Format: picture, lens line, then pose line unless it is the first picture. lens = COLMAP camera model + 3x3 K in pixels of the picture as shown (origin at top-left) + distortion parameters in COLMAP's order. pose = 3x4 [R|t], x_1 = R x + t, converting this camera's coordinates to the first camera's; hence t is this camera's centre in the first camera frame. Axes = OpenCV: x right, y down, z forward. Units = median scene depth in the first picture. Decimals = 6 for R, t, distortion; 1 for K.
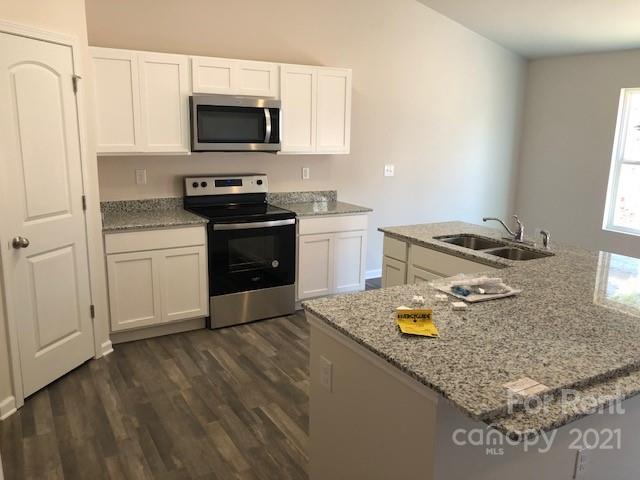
lens RADIAL K [[529.7, 0, 320.0], [0, 529.7, 240.0], [0, 0, 1]] dist [-0.003787, 0.000181]
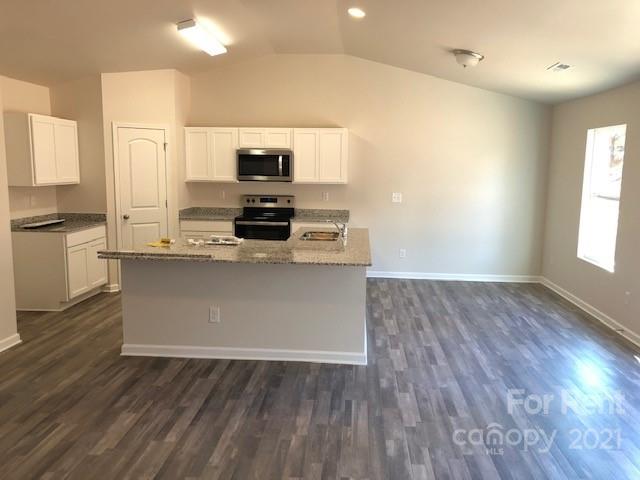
lens RADIAL K [[529.7, 0, 320.0], [0, 529.7, 240.0], [0, 0, 1]] dist [-0.003787, 0.000181]
pose [[0.817354, 0.067049, -0.572221, 0.958978], [-0.115626, 0.992088, -0.048913, 0.080206], [0.564414, 0.106143, 0.818640, -0.257562]]
